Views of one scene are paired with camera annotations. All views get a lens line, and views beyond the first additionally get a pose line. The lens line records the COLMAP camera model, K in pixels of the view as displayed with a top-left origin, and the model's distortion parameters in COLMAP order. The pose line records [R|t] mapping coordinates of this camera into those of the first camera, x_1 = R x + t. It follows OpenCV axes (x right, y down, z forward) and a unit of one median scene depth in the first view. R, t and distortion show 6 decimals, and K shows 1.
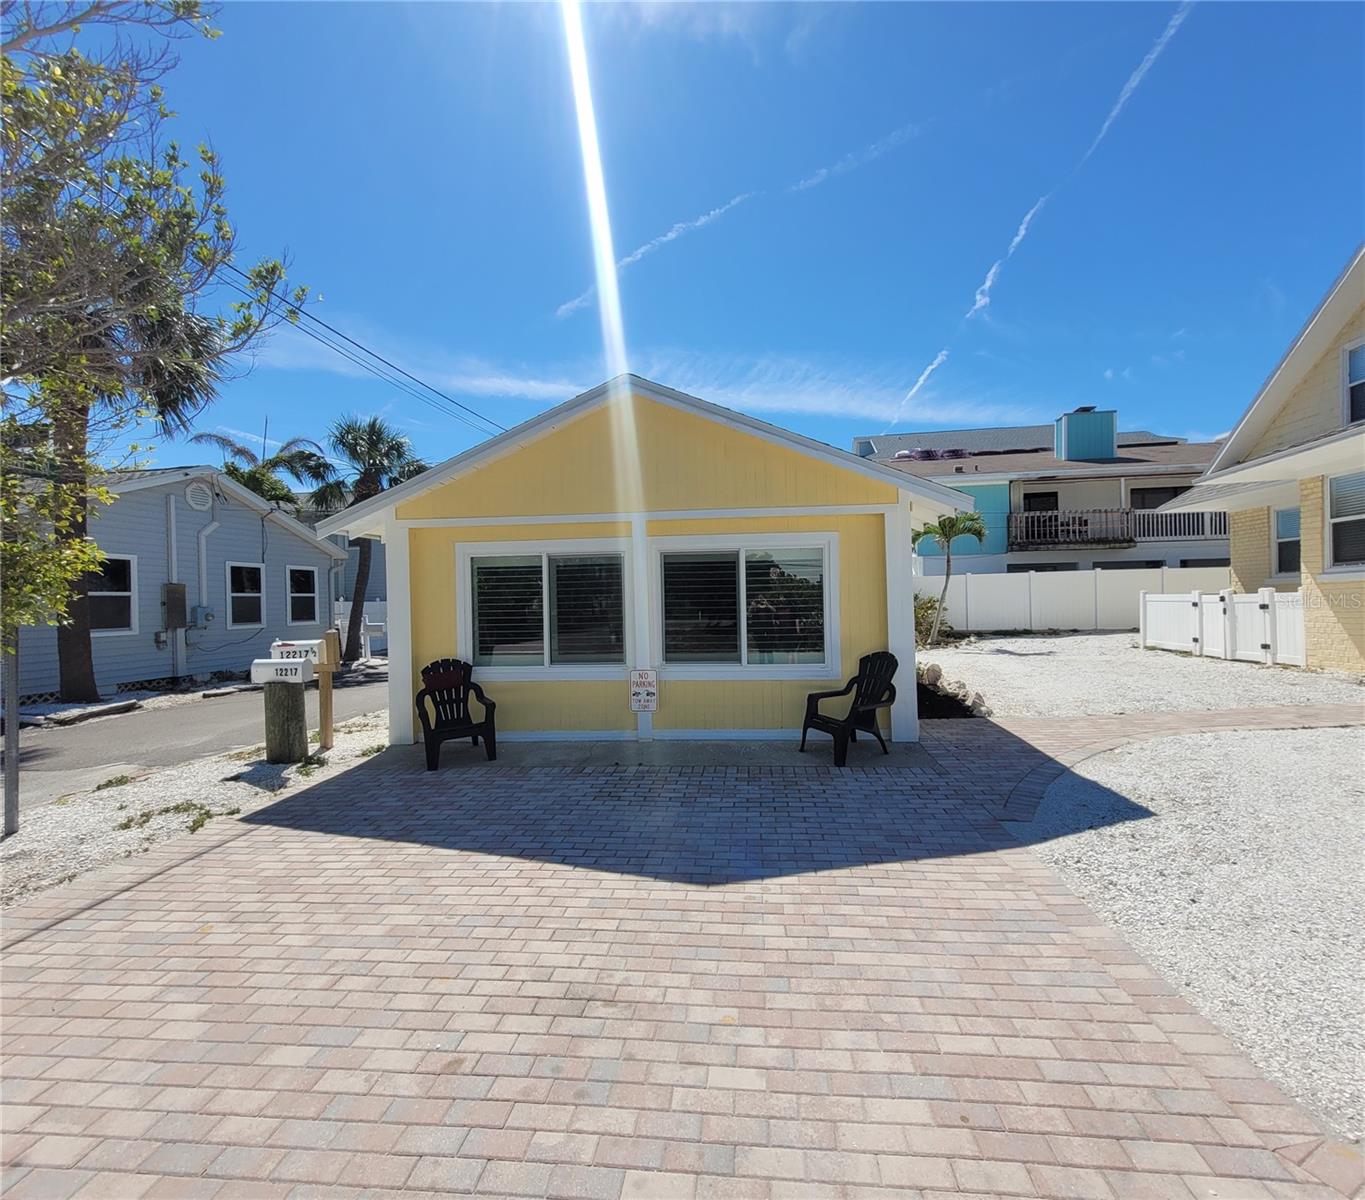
lens RADIAL K [[619.3, 0, 682.8], [0, 619.3, 603.5], [0, 0, 1]] dist [0.016754, -0.000089]
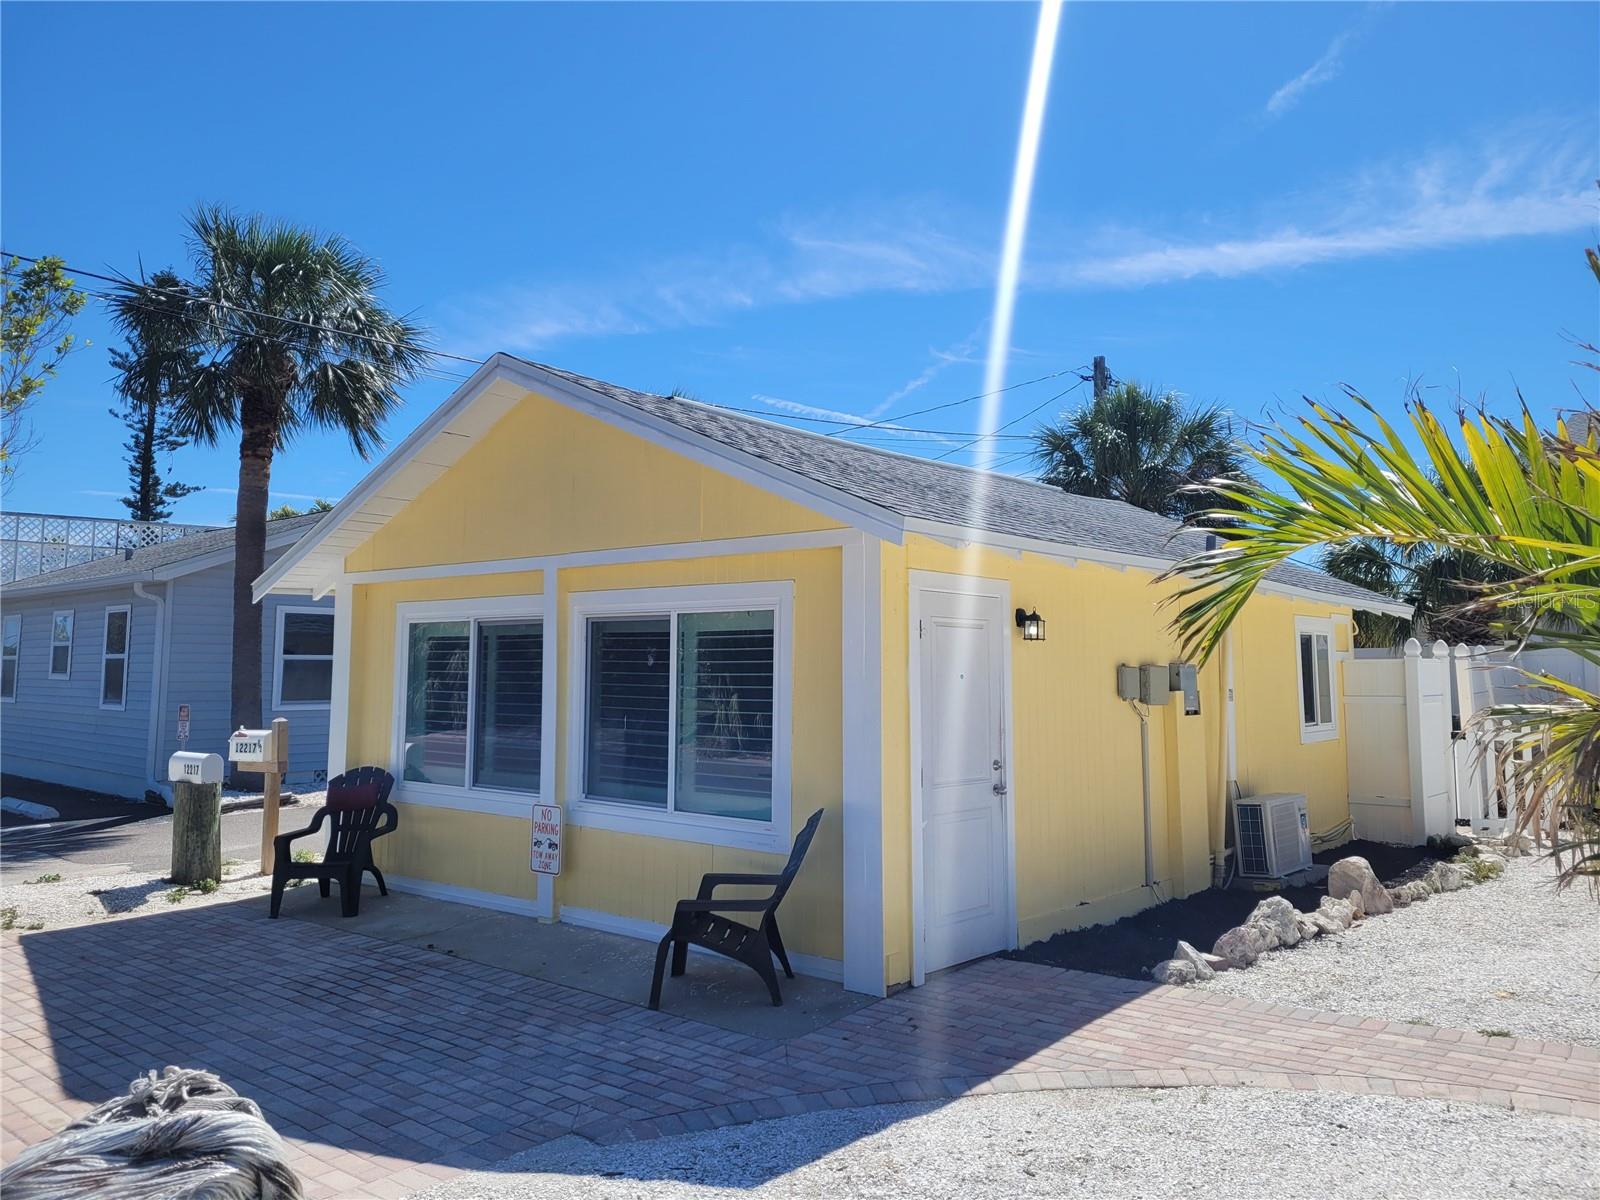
lens RADIAL K [[1191.4, 0, 816.3], [0, 1191.4, 539.0], [0, 0, 1]] dist [0.059995, -0.032915]
pose [[0.820885, -0.037563, -0.569857, 0.844004], [-0.024477, 0.994604, -0.100820, -0.044111], [0.570569, 0.096710, 0.815536, 0.133706]]
